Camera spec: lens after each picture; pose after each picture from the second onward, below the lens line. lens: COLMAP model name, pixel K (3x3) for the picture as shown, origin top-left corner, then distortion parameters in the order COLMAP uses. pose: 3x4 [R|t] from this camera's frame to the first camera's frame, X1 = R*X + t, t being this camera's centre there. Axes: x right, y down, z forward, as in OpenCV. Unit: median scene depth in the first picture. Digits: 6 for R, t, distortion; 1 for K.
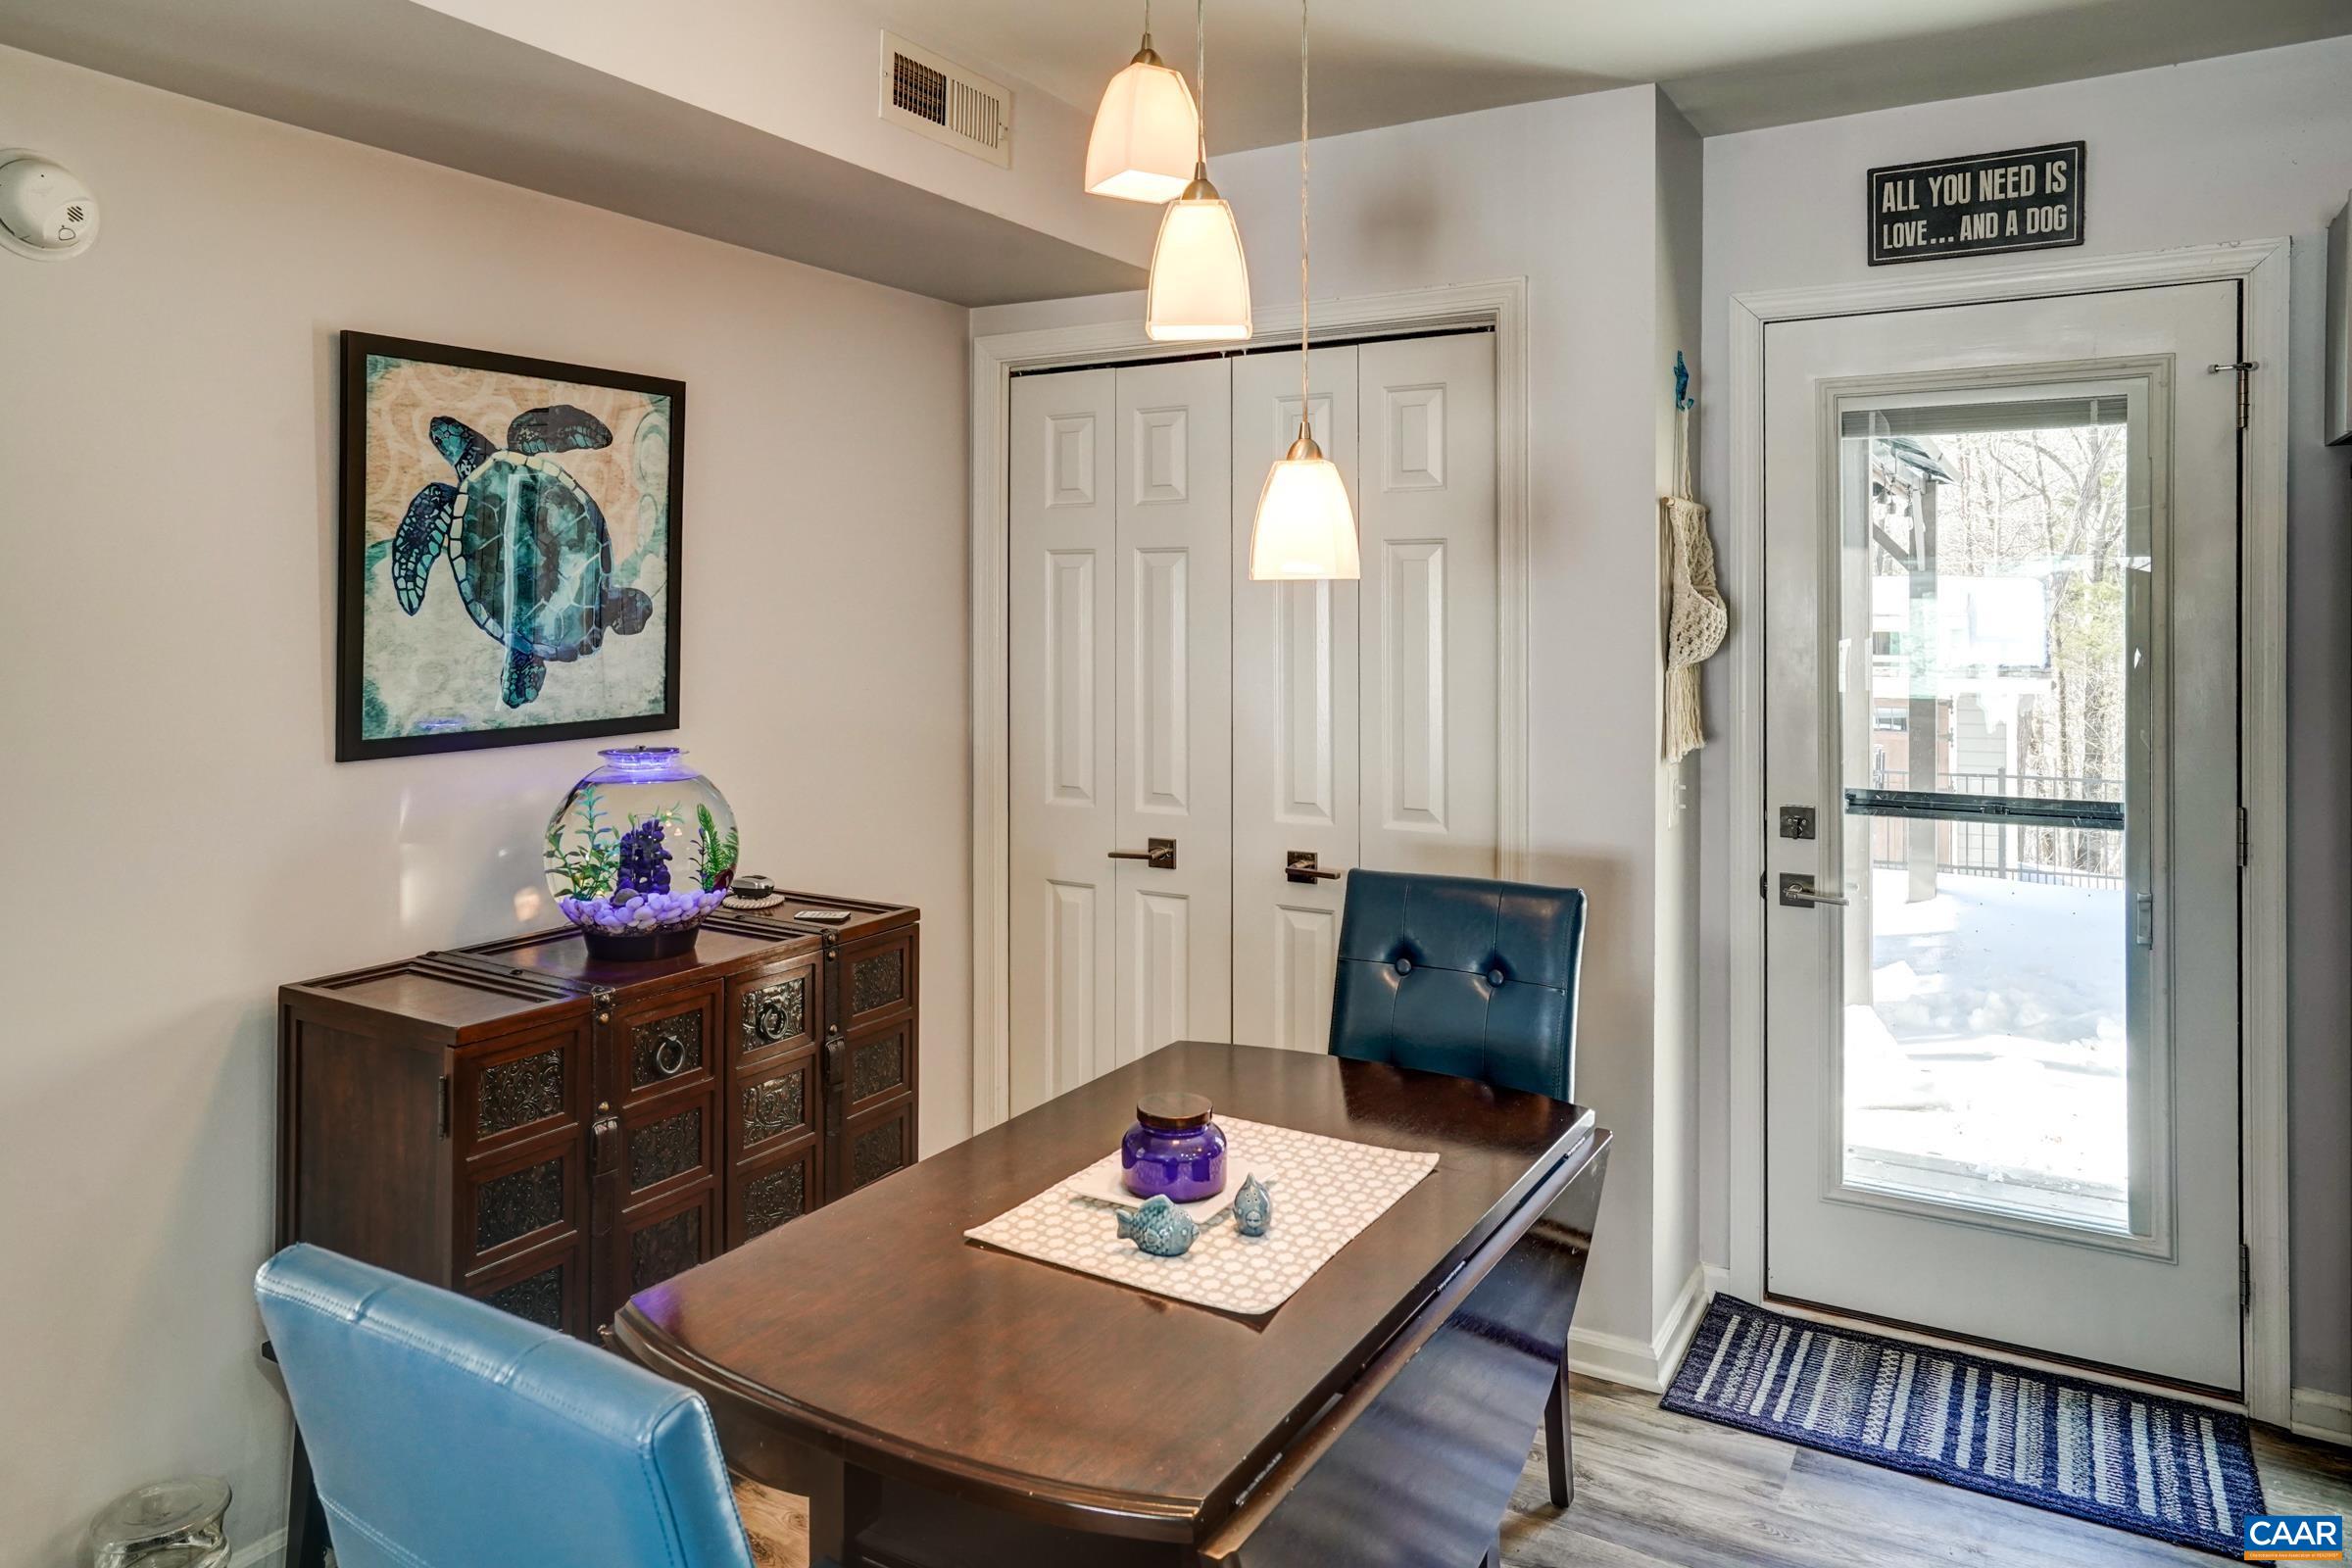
lens RADIAL K [[1564.1, 0, 1174.6], [0, 1564.1, 587.2], [0, 0, 1]] dist [-0.009689, 0.018274]
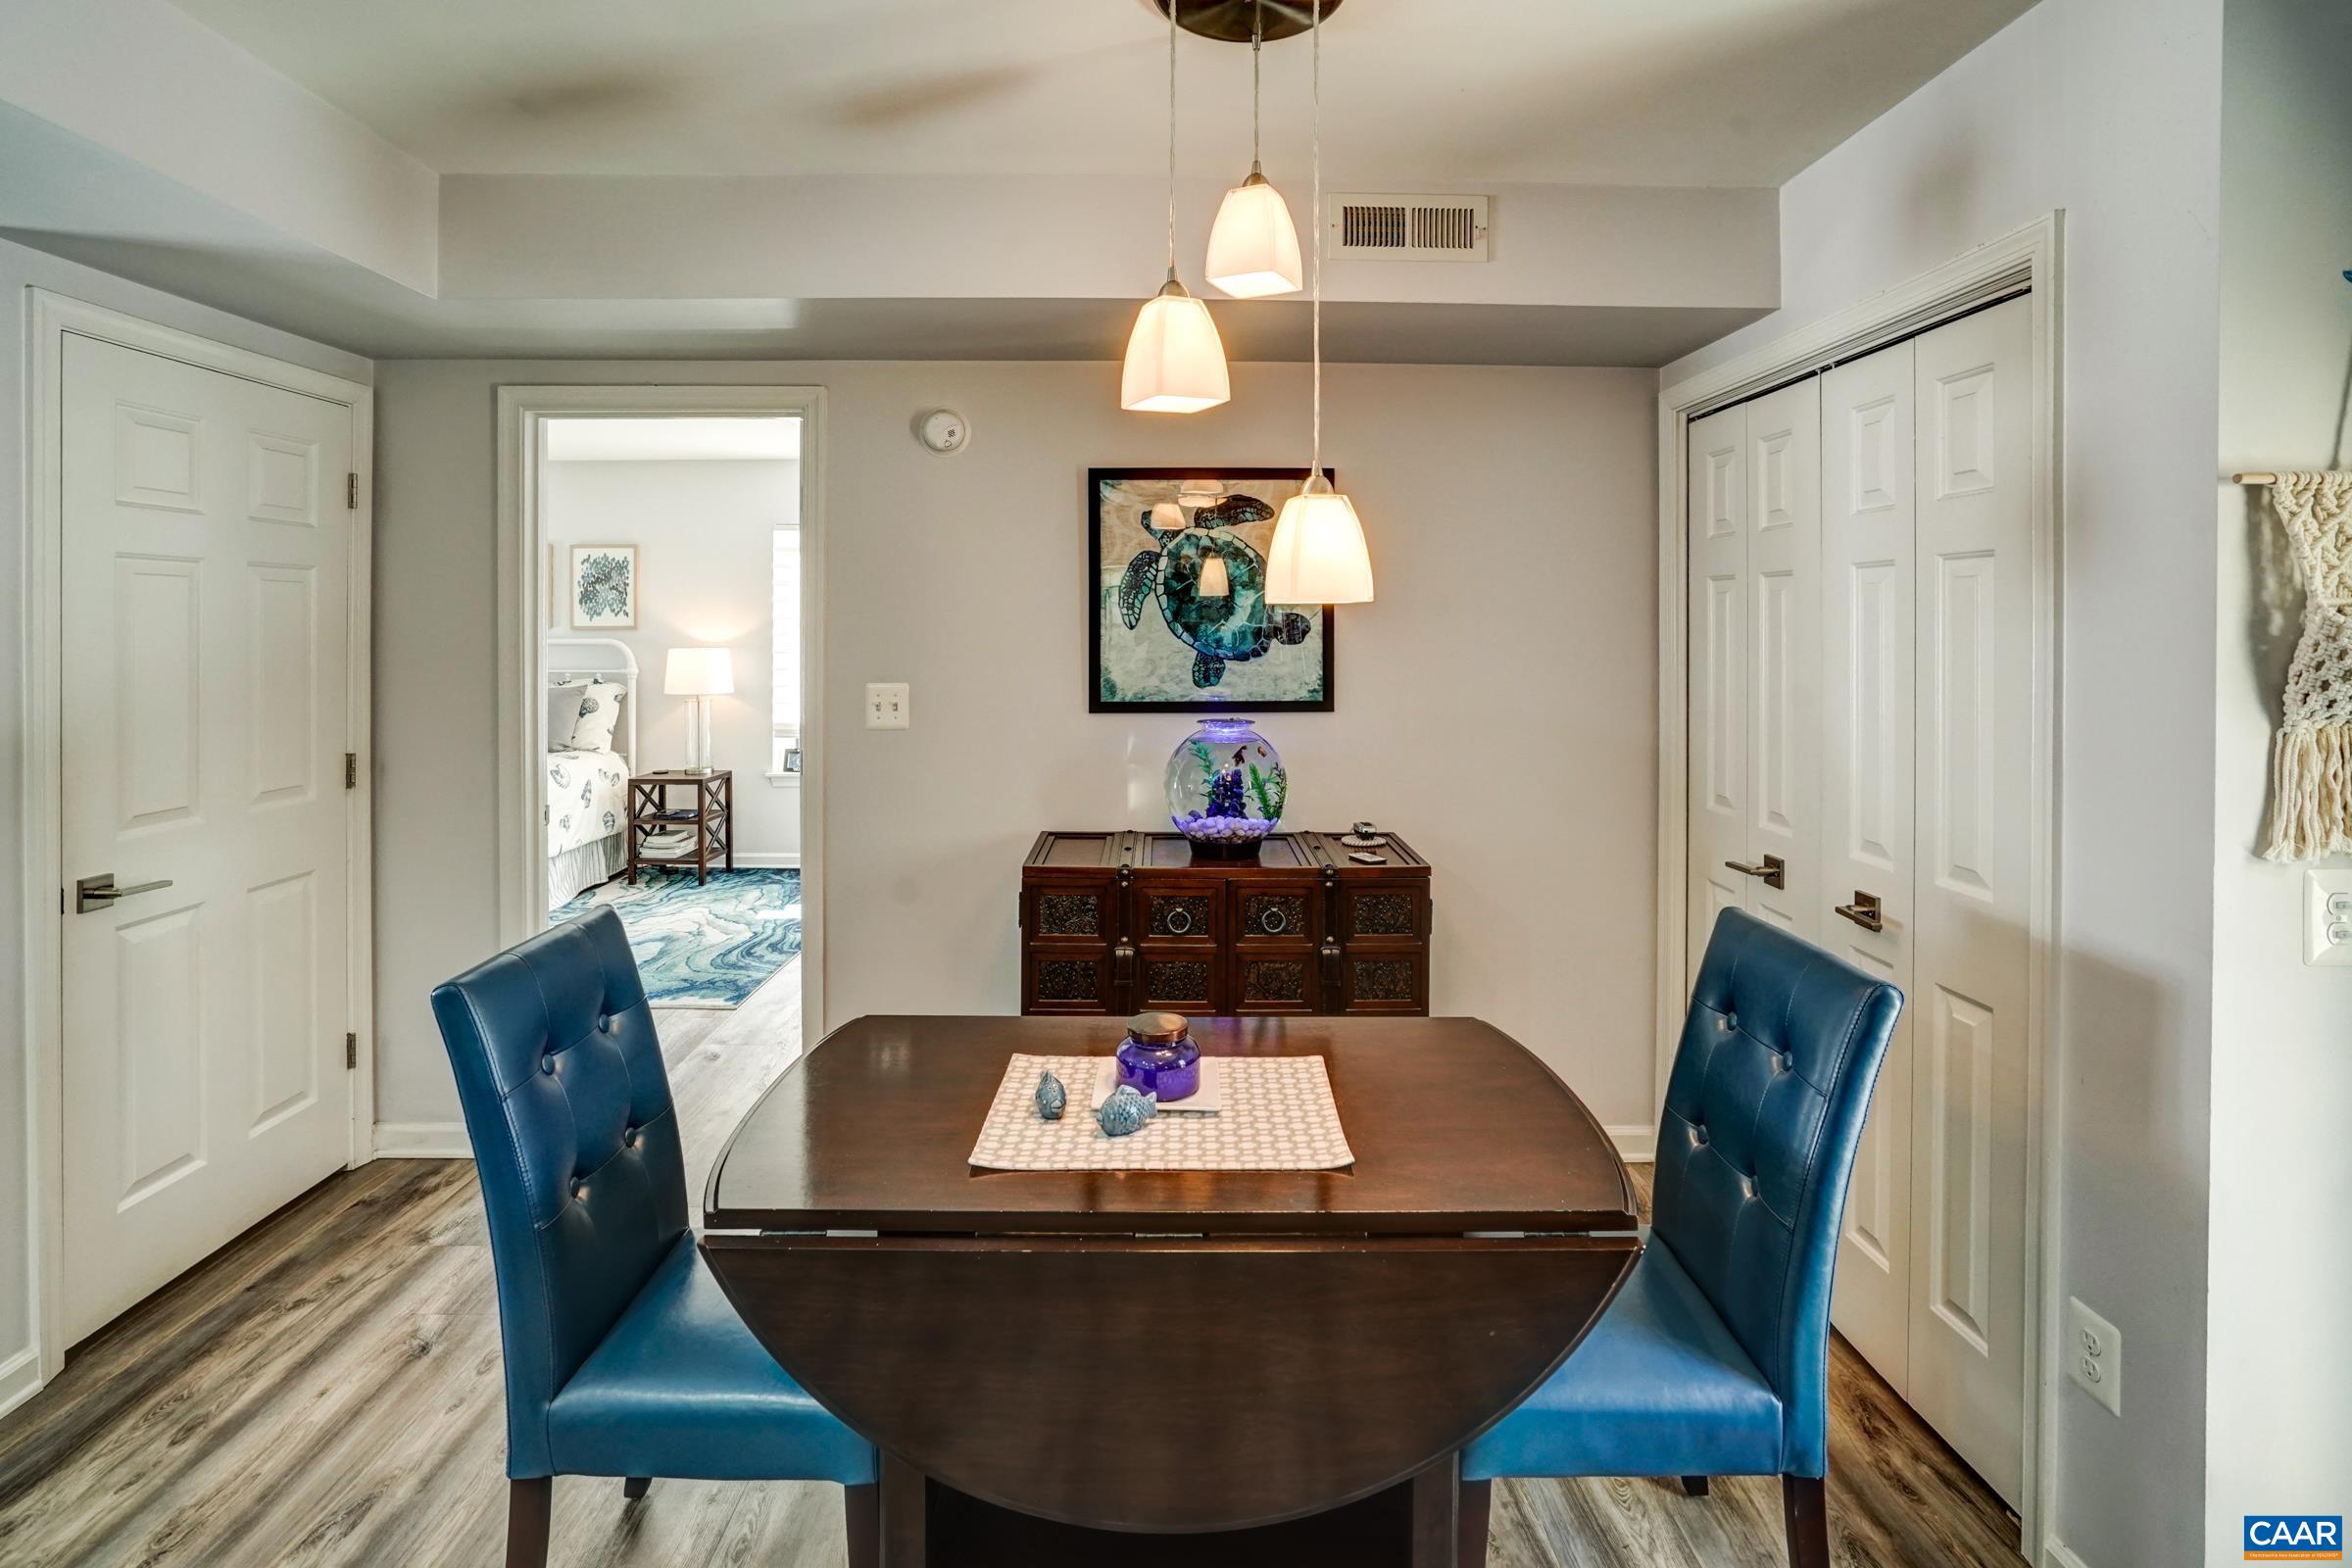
lens RADIAL K [[1150.4, 0, 1193.4], [0, 1150.4, 600.8], [0, 0, 1]] dist [-0.036354, 0.000376]
pose [[0.511128, -0.013971, -0.859391, 0.559883], [0.003795, 0.999895, -0.013998, 0.003878], [0.859496, 0.003894, 0.511127, 0.382698]]
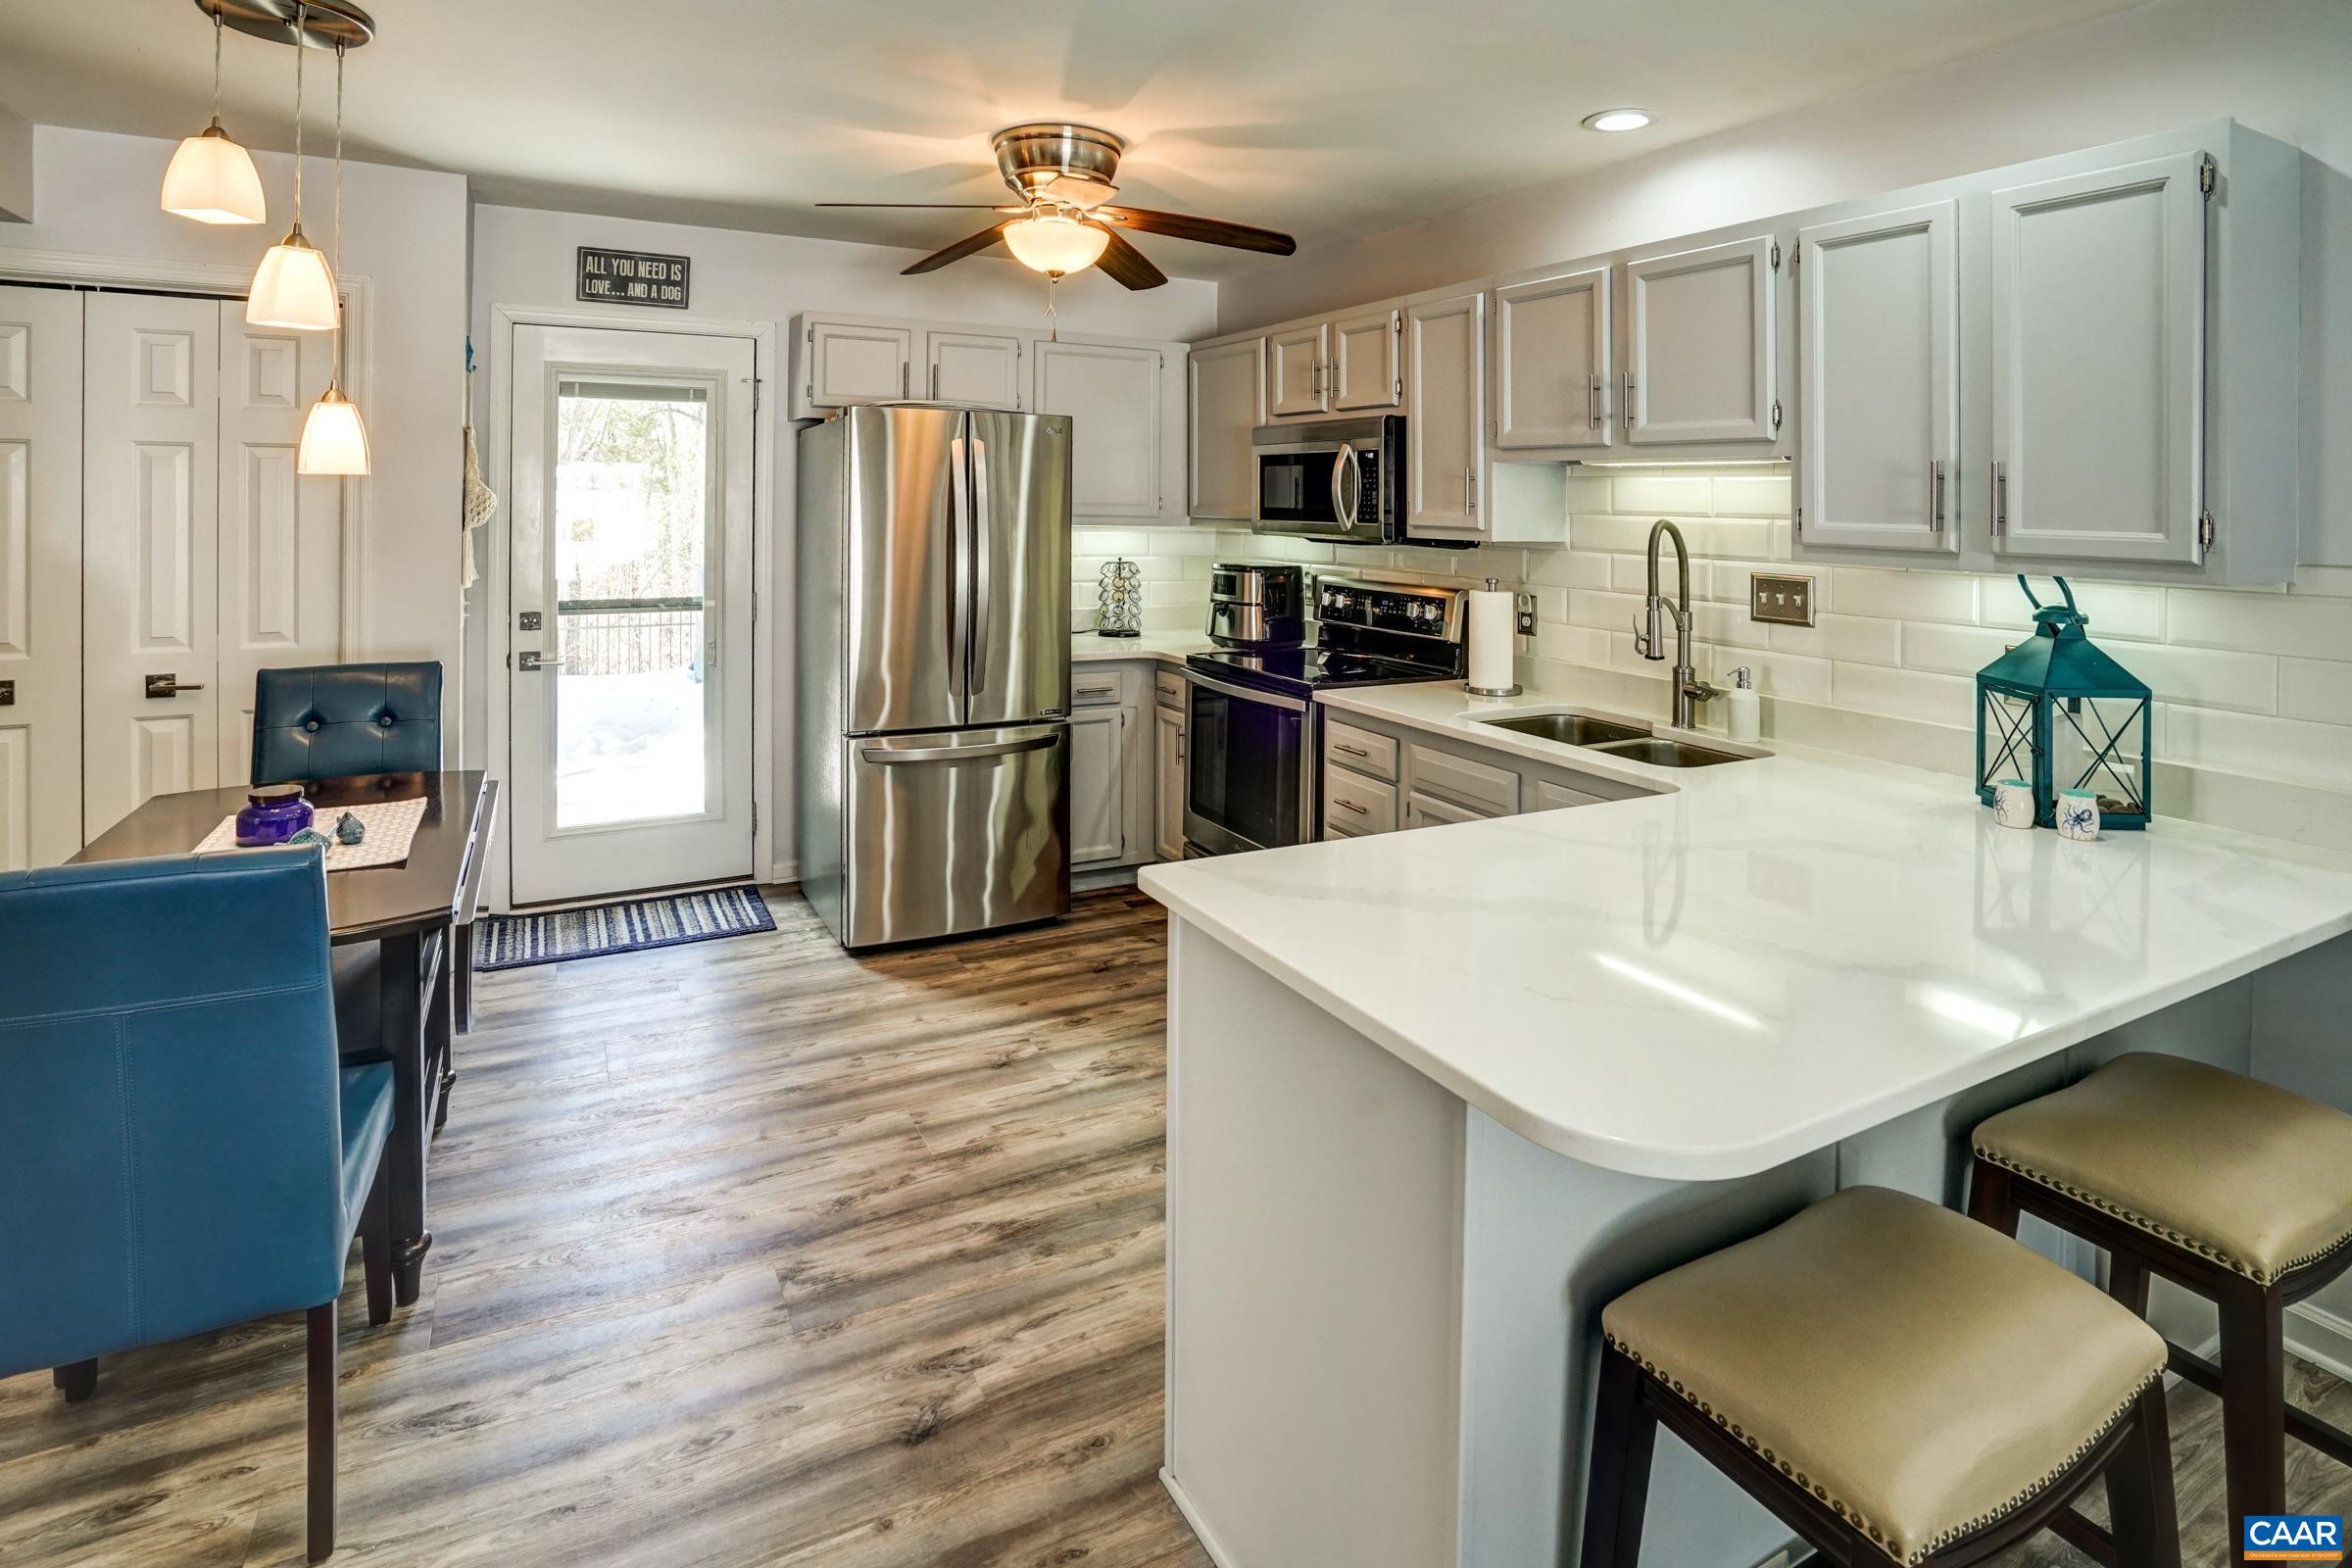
lens RADIAL K [[1176.5, 0, 1175.9], [0, 1176.5, 693.0], [0, 0, 1]] dist [-0.025902, 0.000612]
pose [[0.525719, -0.126353, 0.841222, -0.362470], [-0.026907, 0.985942, 0.164905, -0.001204], [-0.850233, -0.109328, 0.514929, -0.307193]]
